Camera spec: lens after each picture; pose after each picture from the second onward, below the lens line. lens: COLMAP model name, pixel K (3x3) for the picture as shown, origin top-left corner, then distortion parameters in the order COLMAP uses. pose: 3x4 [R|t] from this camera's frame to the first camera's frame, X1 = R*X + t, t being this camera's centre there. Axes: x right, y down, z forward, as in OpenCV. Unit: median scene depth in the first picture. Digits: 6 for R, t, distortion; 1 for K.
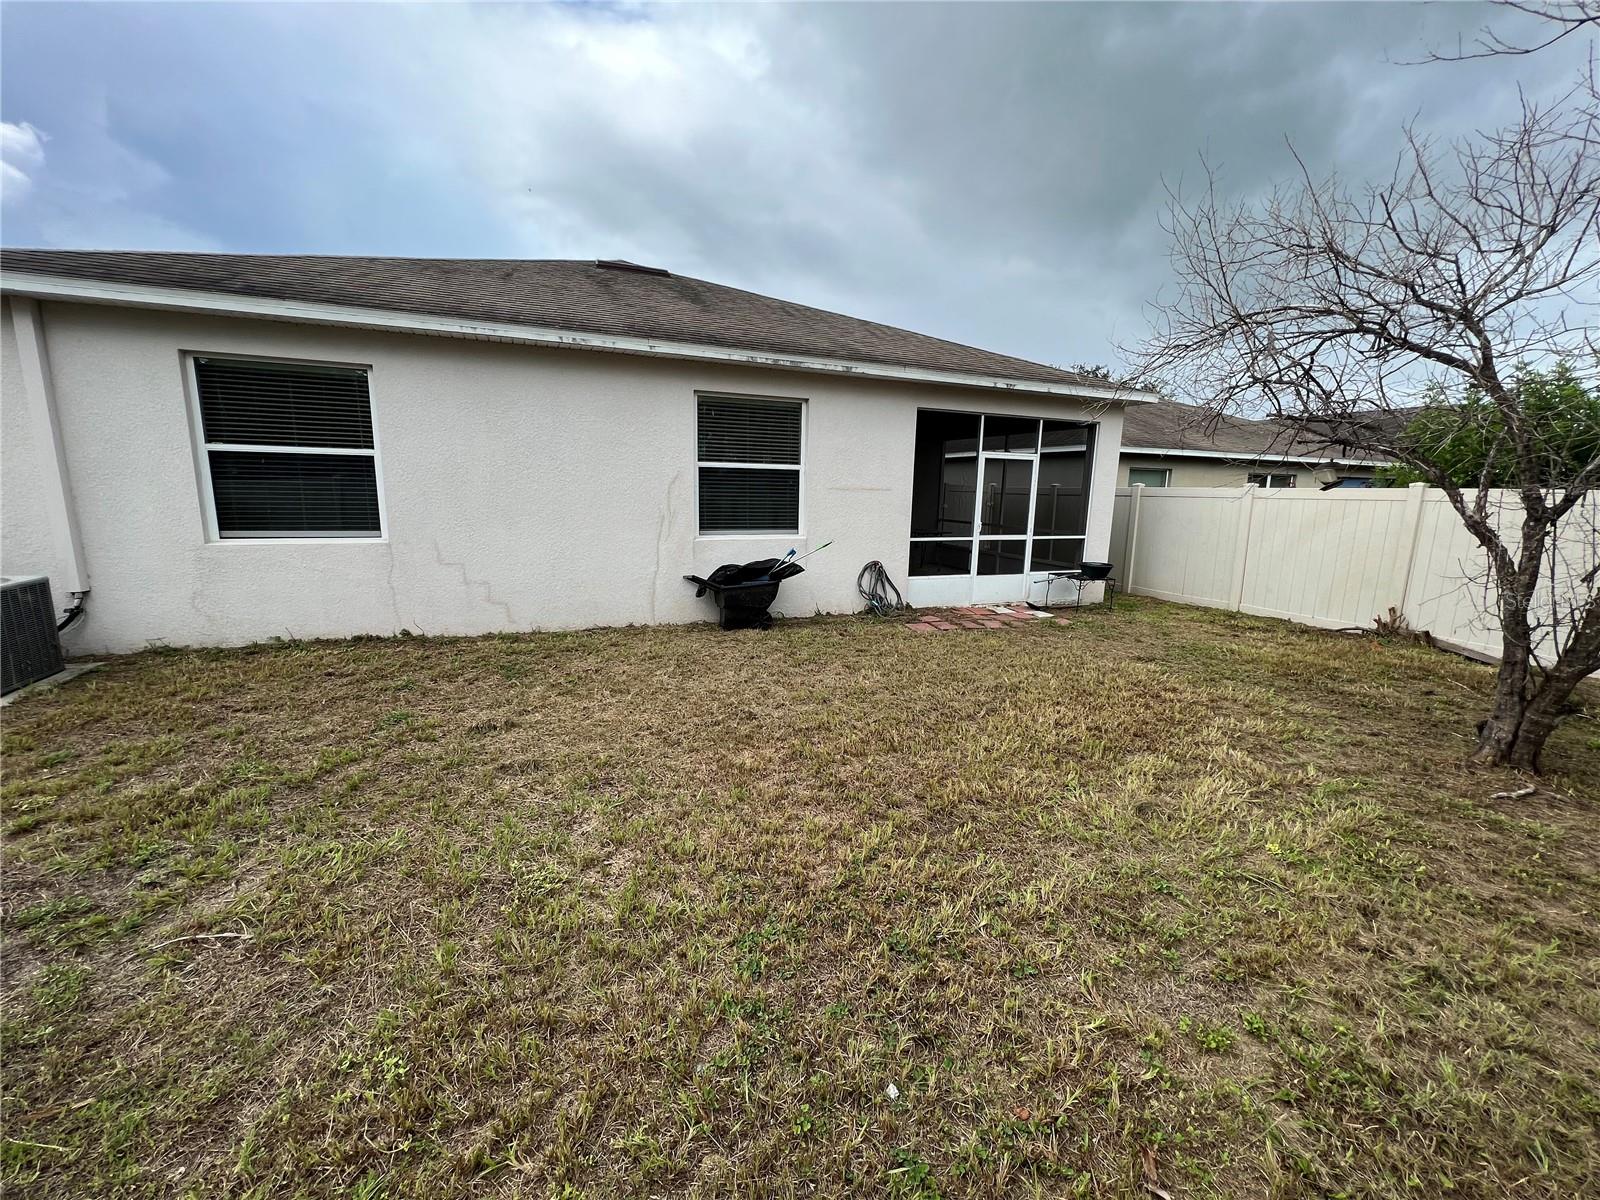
lens RADIAL K [[642.6, 0, 800.0], [0, 642.6, 600.0], [0, 0, 1]] dist [-0.001149, -0.000067]
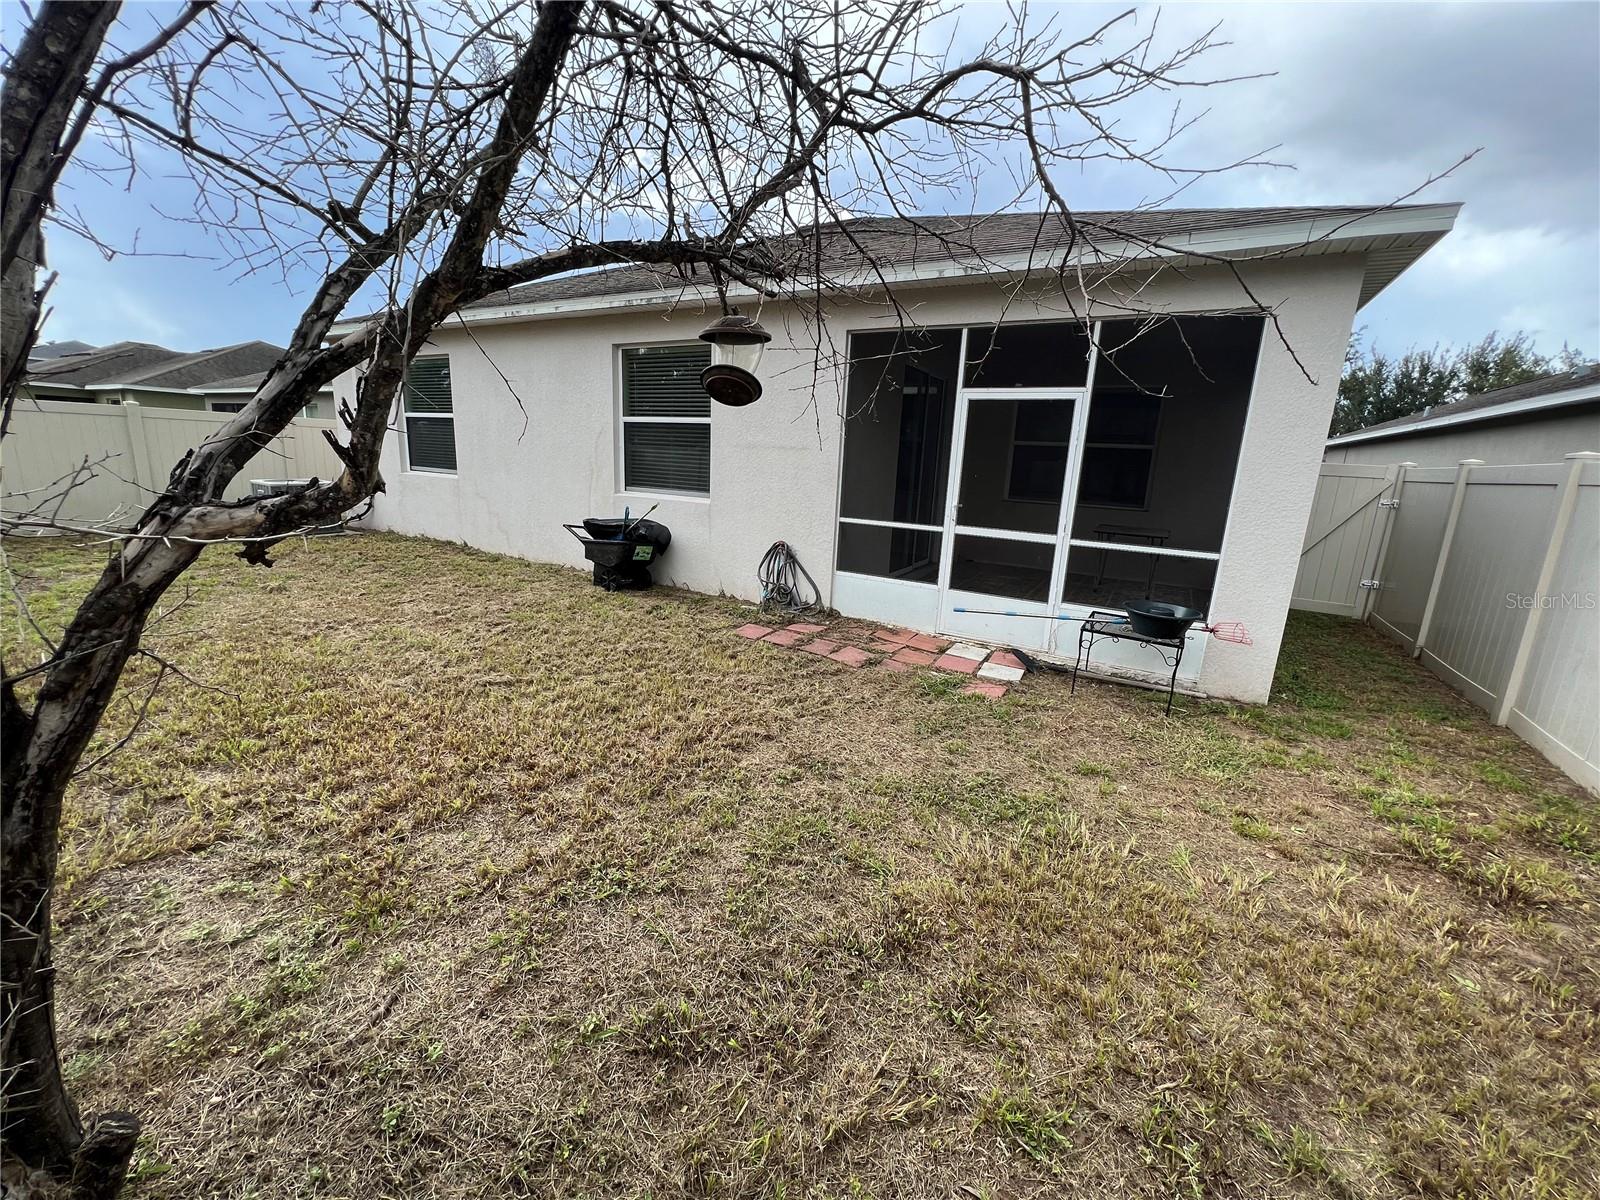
lens RADIAL K [[642.9, 0, 800.0], [0, 642.9, 600.0], [0, 0, 1]] dist [0.001867, -0.000413]
pose [[0.611100, 0.189482, -0.768540, 0.717527], [-0.158825, 0.980532, 0.115461, -0.081704], [0.775456, 0.051505, 0.629298, 0.513764]]
